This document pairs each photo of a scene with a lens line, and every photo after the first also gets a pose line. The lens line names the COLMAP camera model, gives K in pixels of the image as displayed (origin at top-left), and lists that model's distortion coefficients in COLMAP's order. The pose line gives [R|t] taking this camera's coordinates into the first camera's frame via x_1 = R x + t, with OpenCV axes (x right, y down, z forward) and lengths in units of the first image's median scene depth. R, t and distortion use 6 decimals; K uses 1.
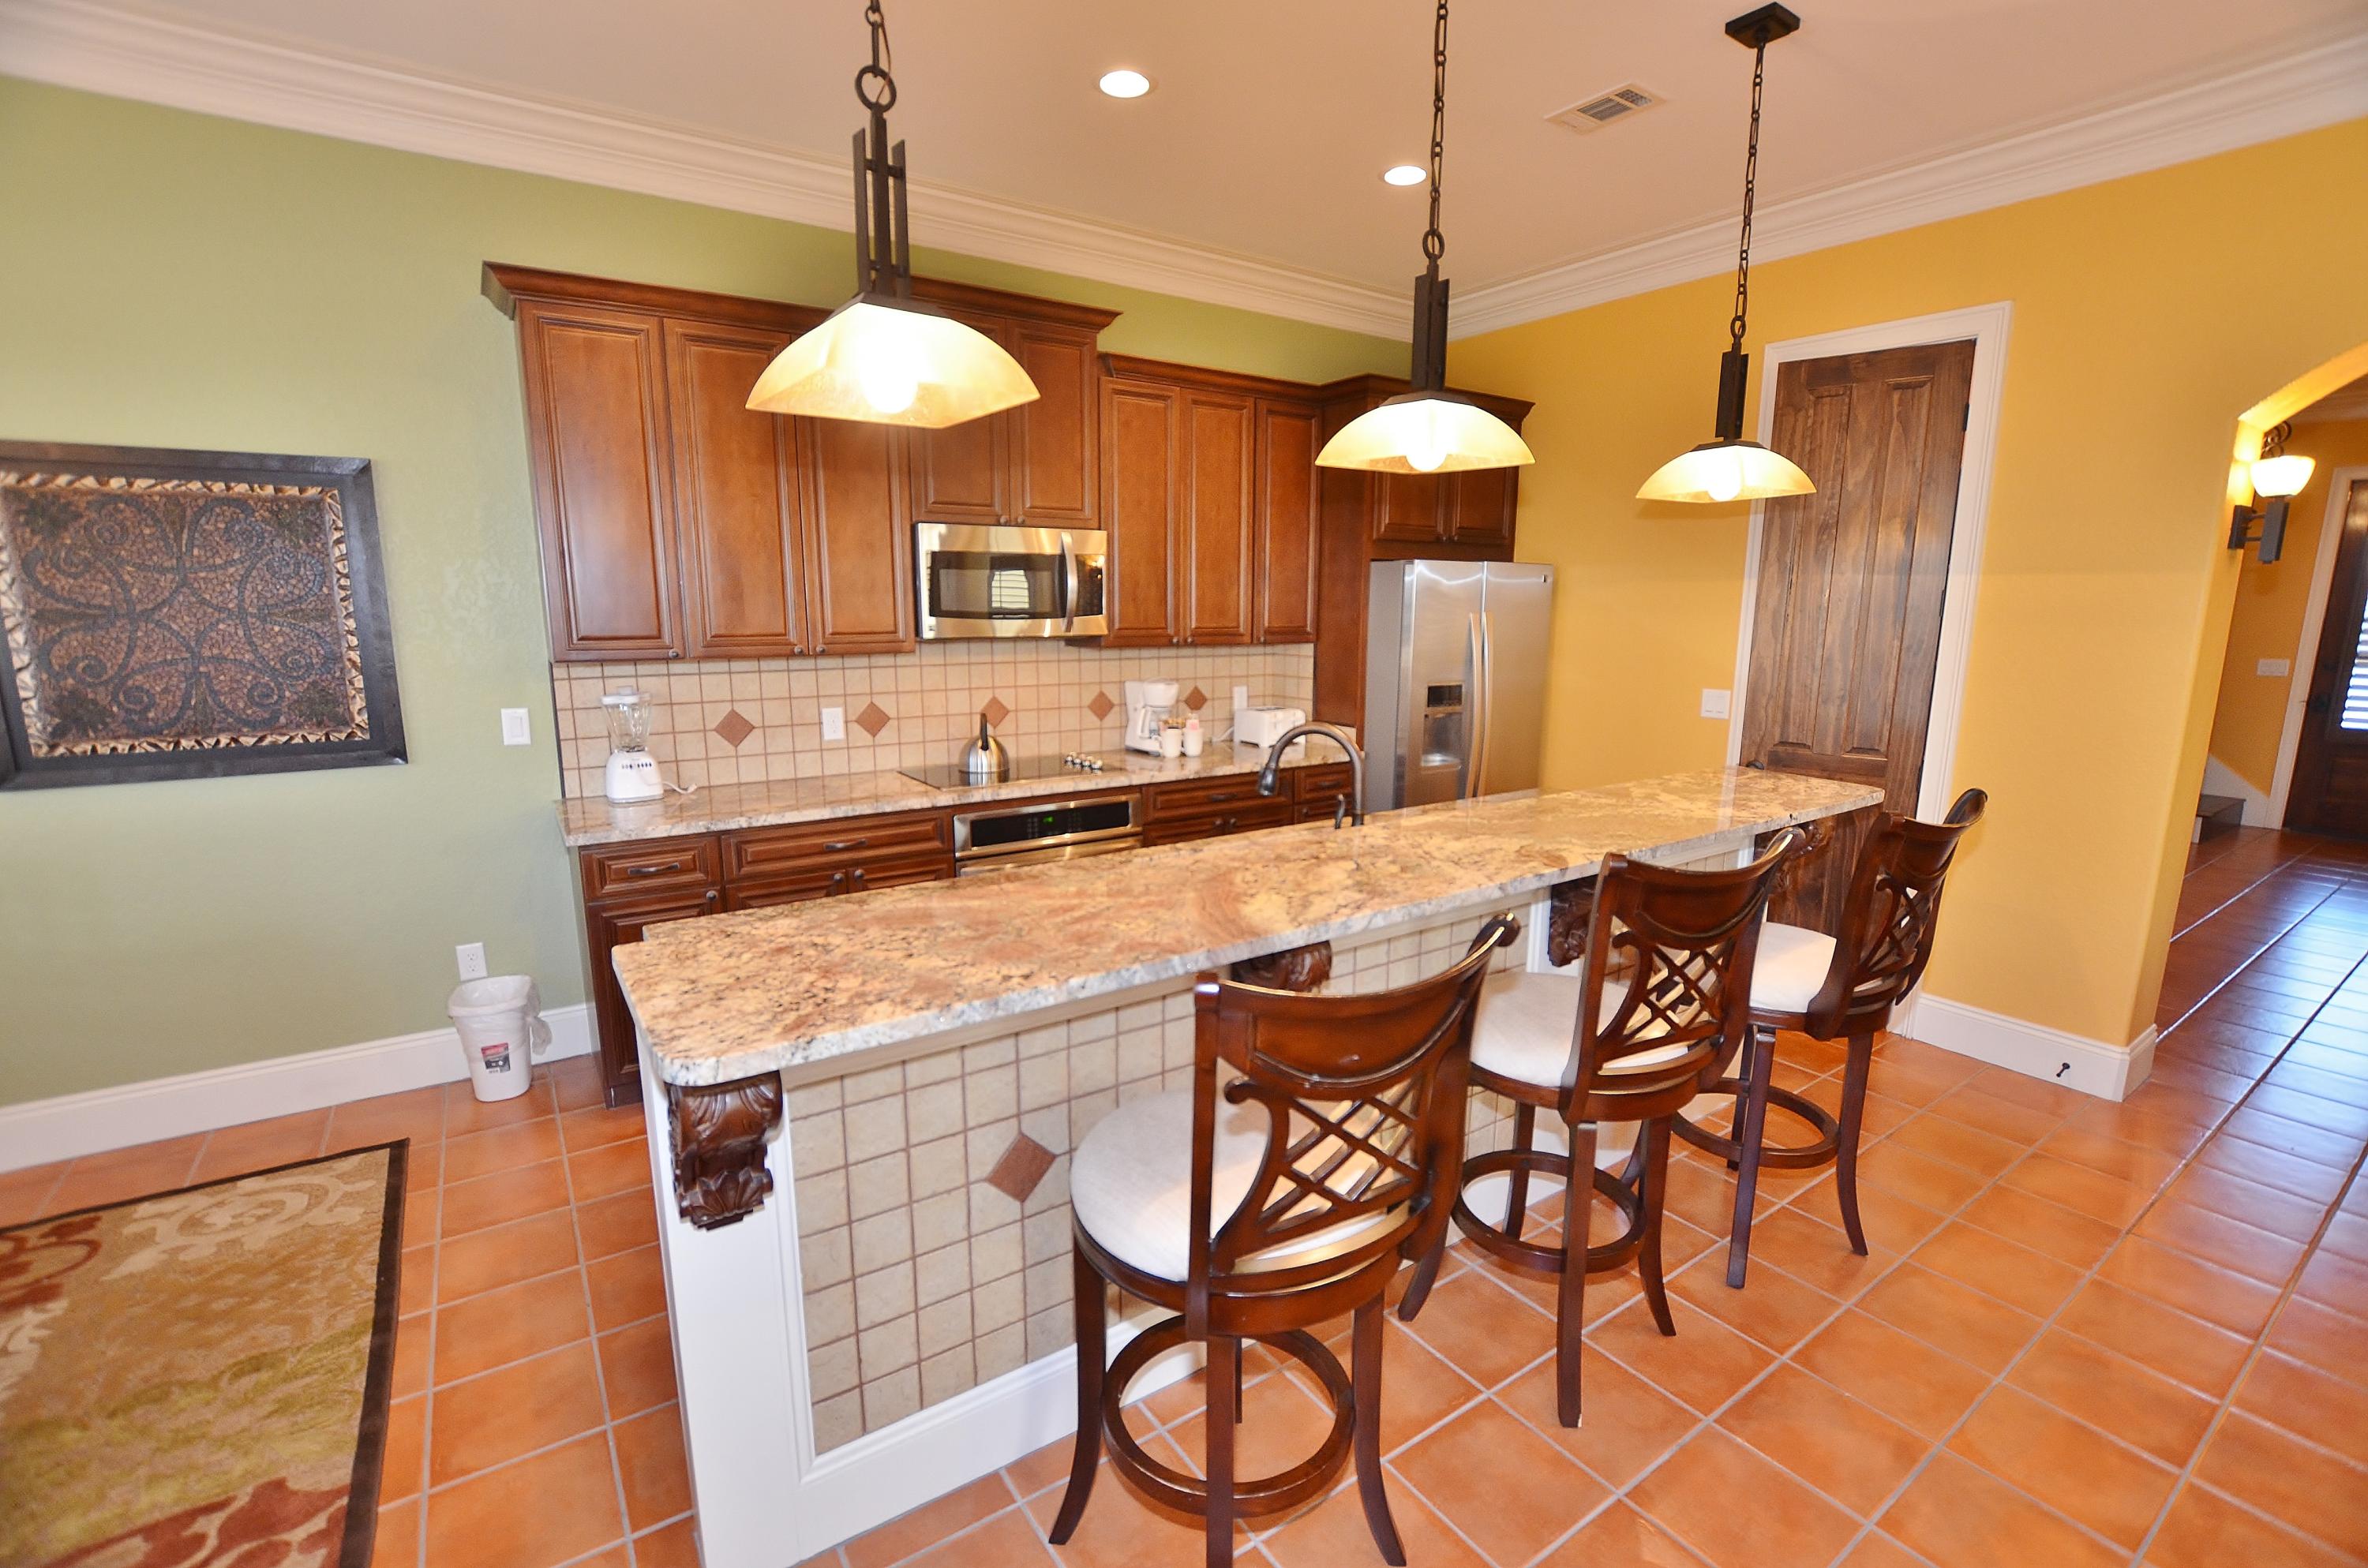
lens RADIAL K [[1041.6, 0, 1192.9], [0, 1041.6, 799.4], [0, 0, 1]] dist [-0.034766, 0.005803]
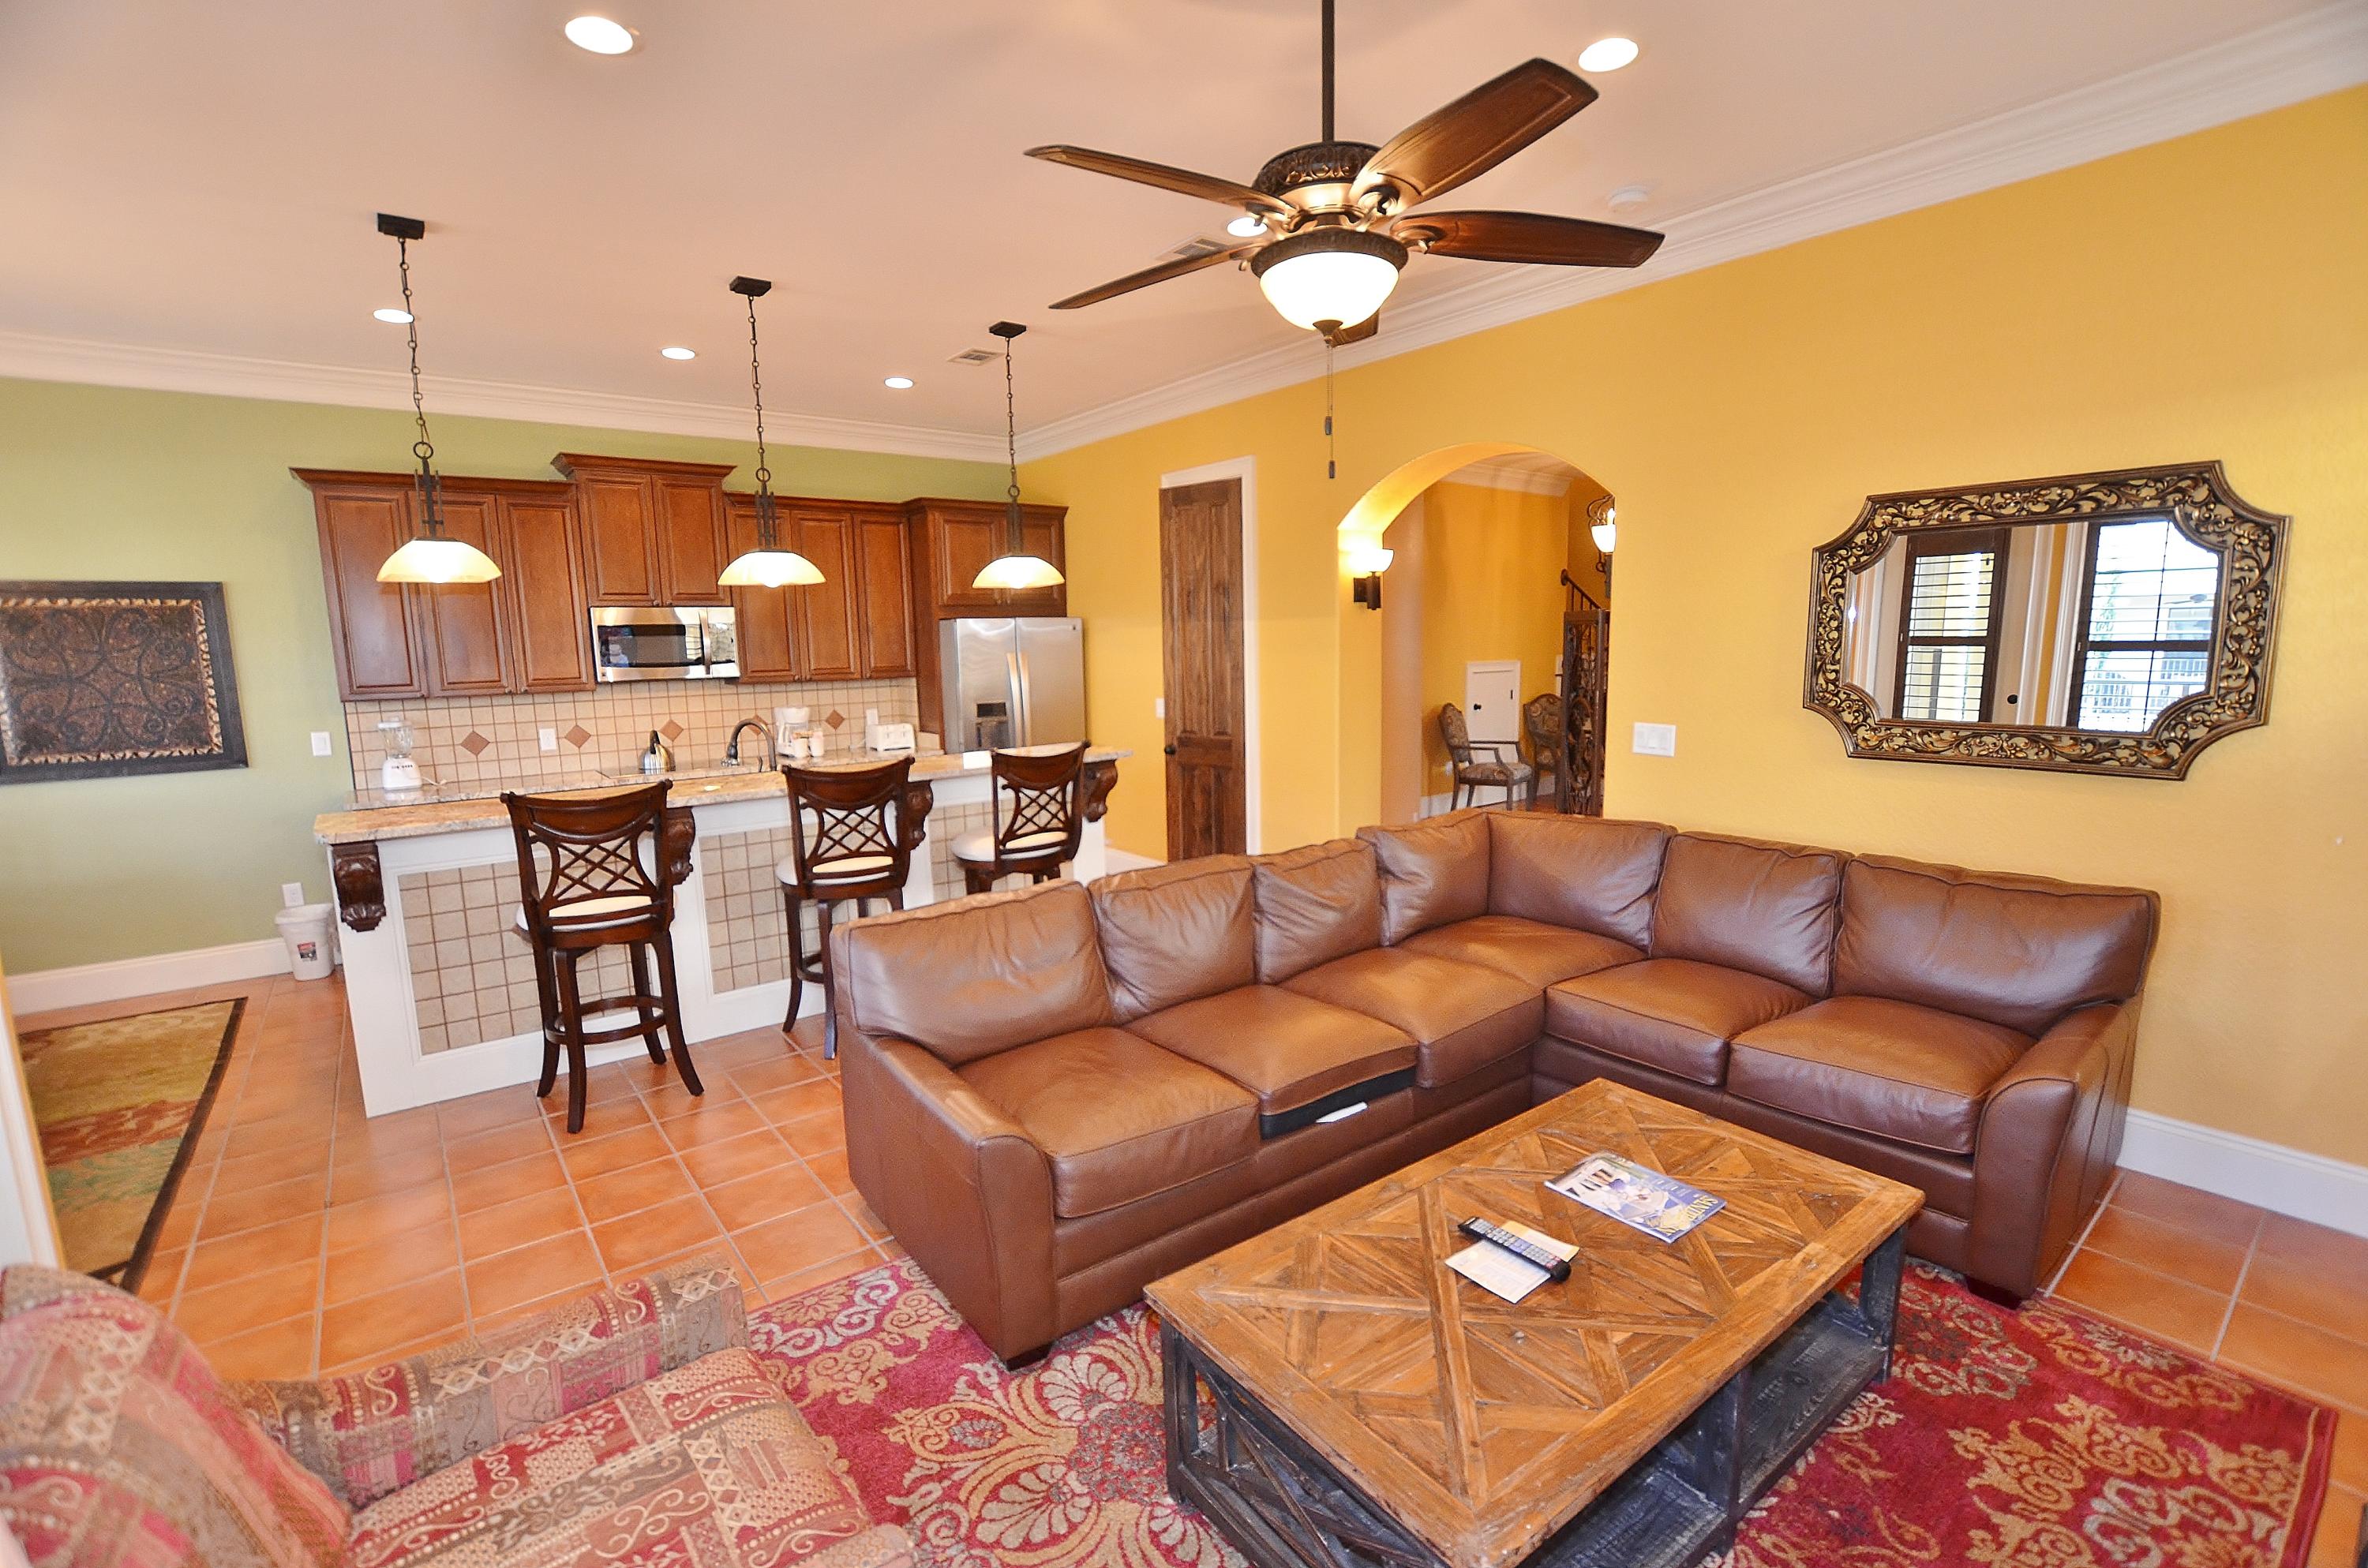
lens RADIAL K [[1041.6, 0, 1192.9], [0, 1041.6, 799.4], [0, 0, 1]] dist [-0.034766, 0.005803]
pose [[0.997222, -0.035536, 0.065457, 0.607773], [0.037978, 0.998614, -0.036446, 0.129854], [-0.064071, 0.038831, 0.997190, -0.684988]]
